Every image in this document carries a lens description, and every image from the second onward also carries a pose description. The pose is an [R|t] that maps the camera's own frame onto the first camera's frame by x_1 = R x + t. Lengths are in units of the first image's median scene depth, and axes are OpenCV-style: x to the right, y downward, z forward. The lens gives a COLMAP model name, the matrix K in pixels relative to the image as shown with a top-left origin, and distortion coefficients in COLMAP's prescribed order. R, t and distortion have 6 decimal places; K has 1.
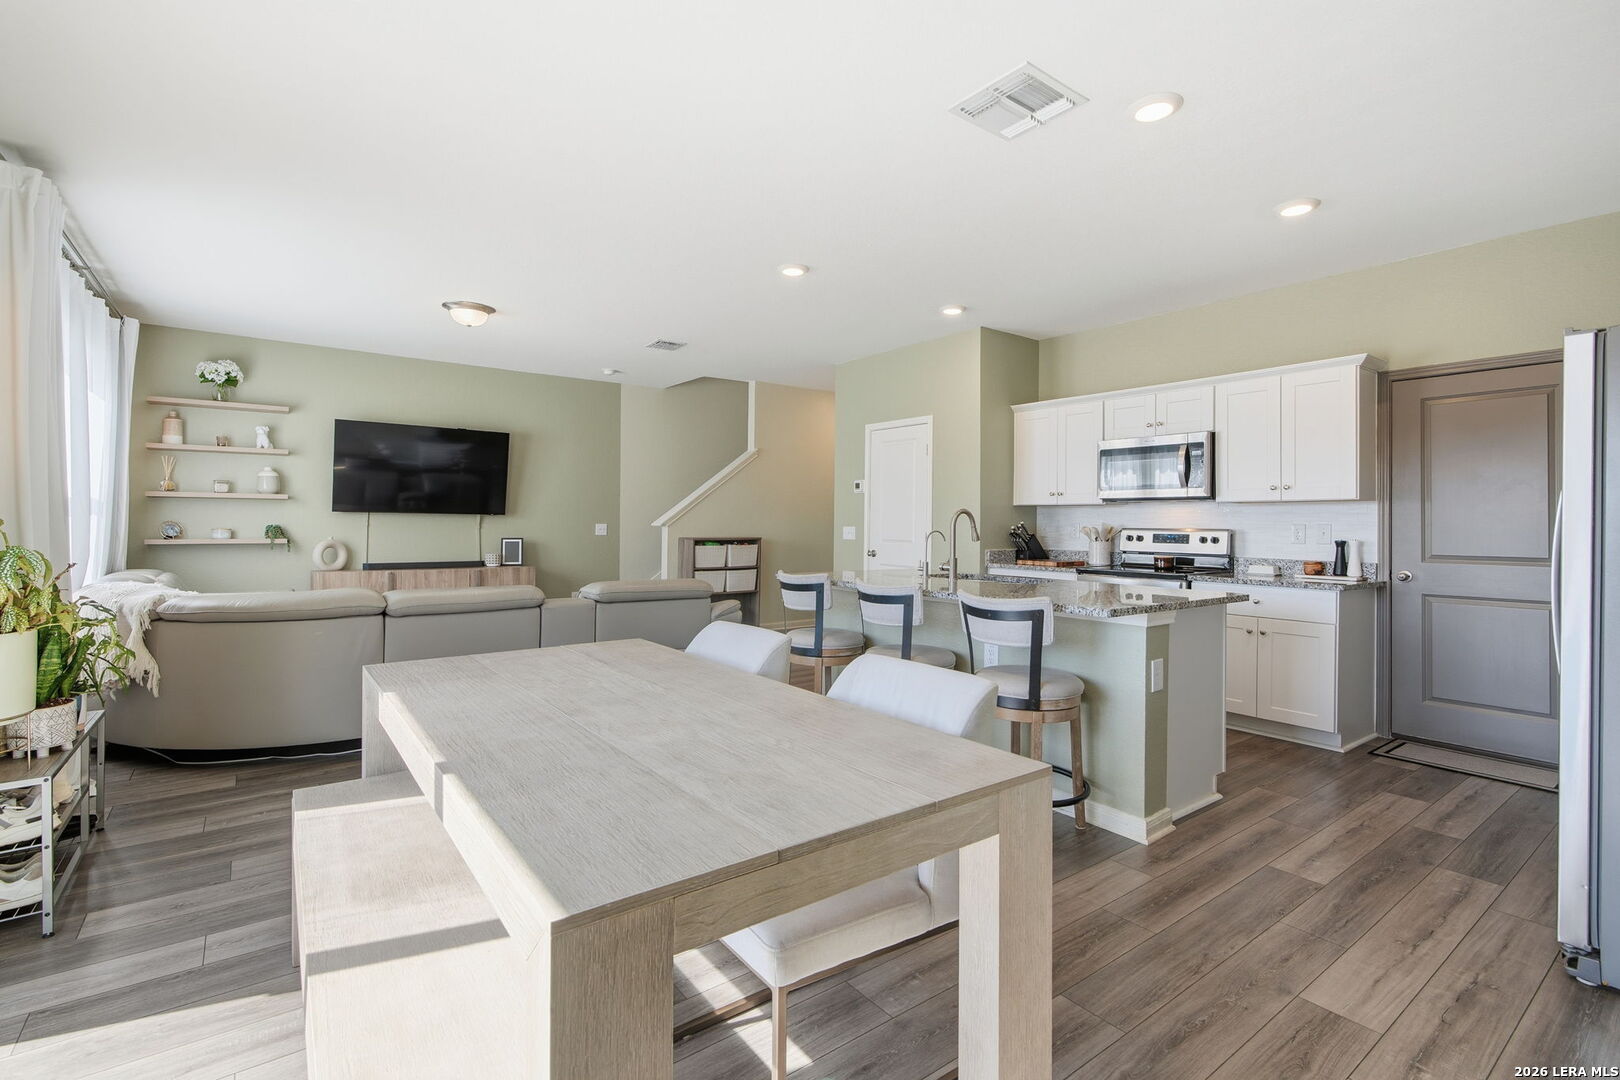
lens RADIAL K [[726.8, 0, 787.2], [0, 726.8, 517.1], [0, 0, 1]] dist [0.006159, -0.002340]
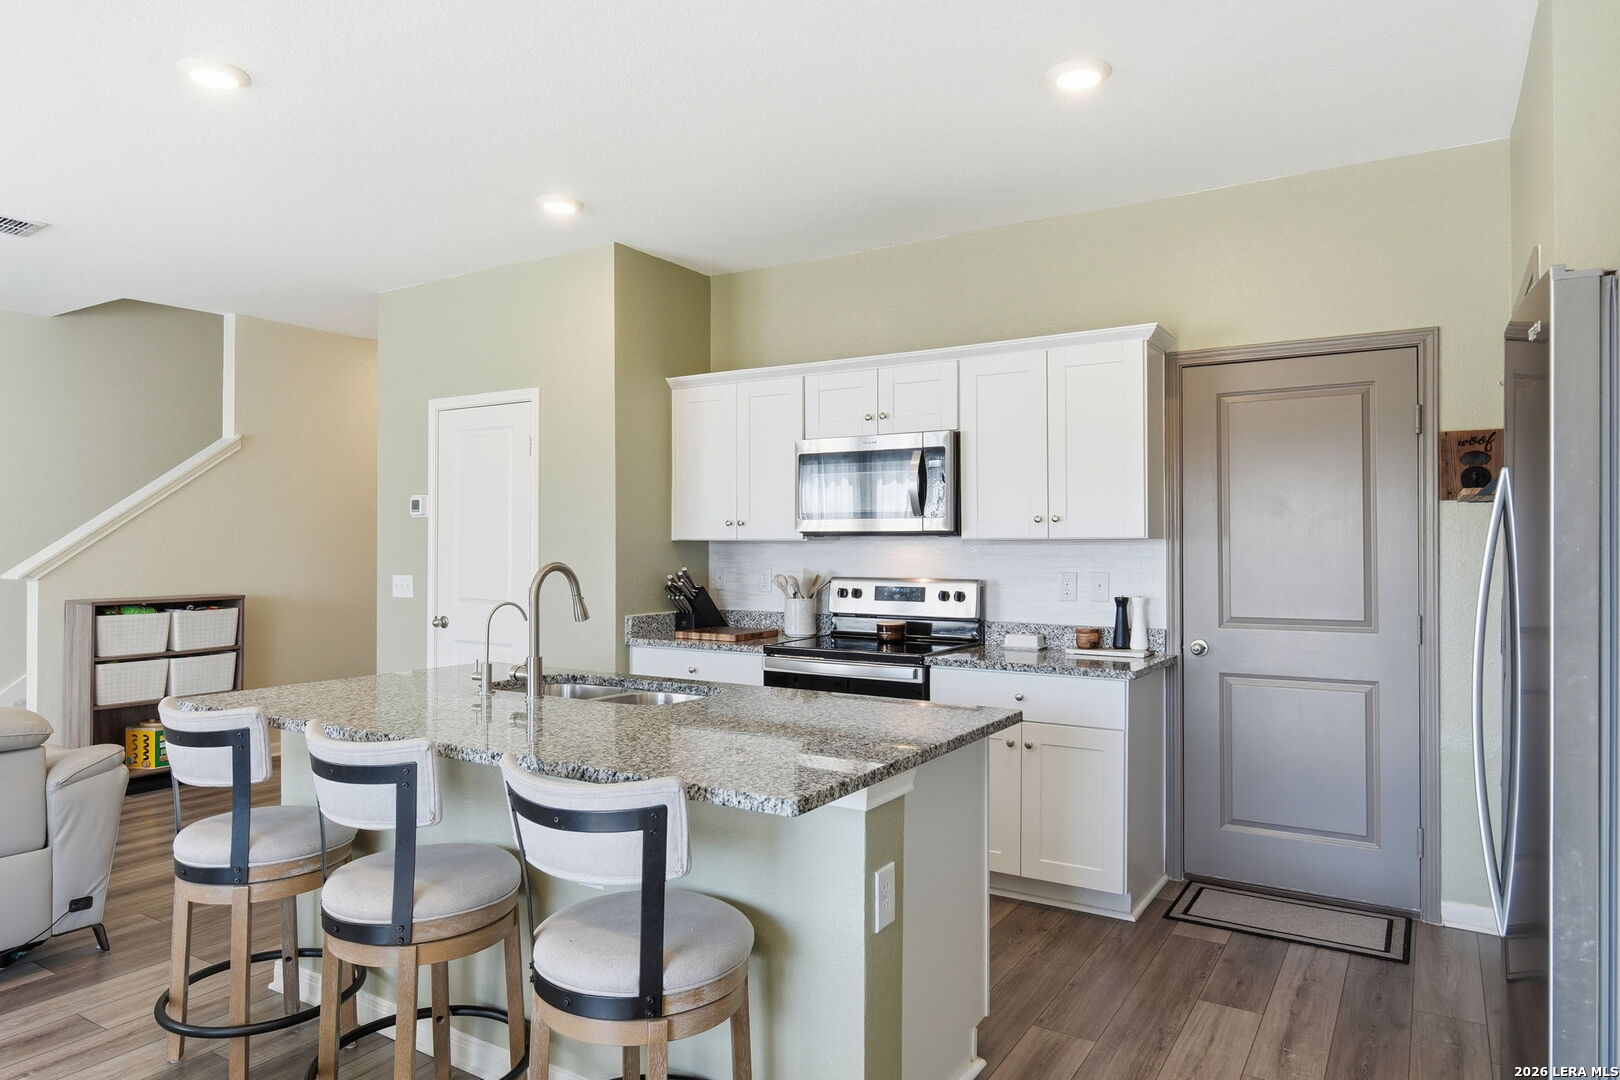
lens RADIAL K [[1010.0, 0, 780.8], [0, 1010.0, 534.1], [0, 0, 1]] dist [-0.001189, -0.001316]
pose [[0.931173, -0.006375, 0.364523, 0.111871], [0.006749, 0.999977, 0.000248, -0.027537], [-0.364516, 0.002230, 0.931194, 0.223264]]
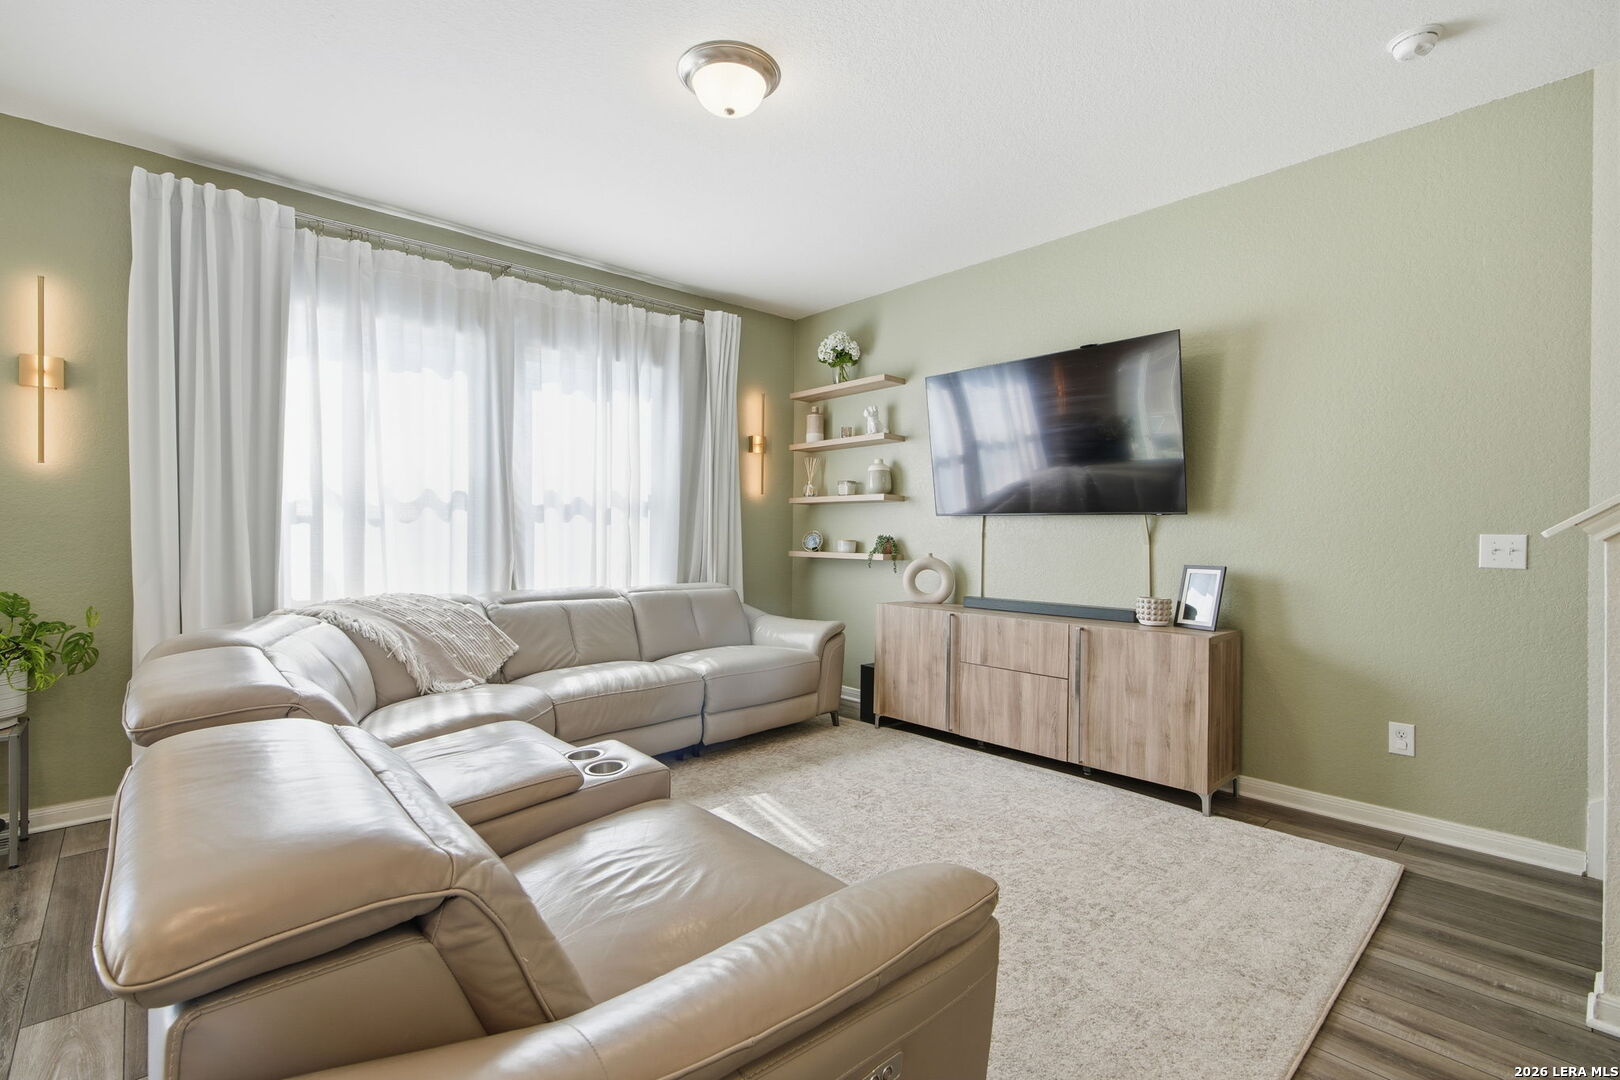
lens RADIAL K [[726.8, 0, 804.2], [0, 726.8, 539.6], [0, 0, 1]] dist [0.006159, -0.002340]
pose [[0.113065, 0.002095, -0.993585, 0.057220], [-0.000577, 0.999998, 0.002043, 0.022454], [0.993587, 0.000343, 0.113066, 1.292992]]
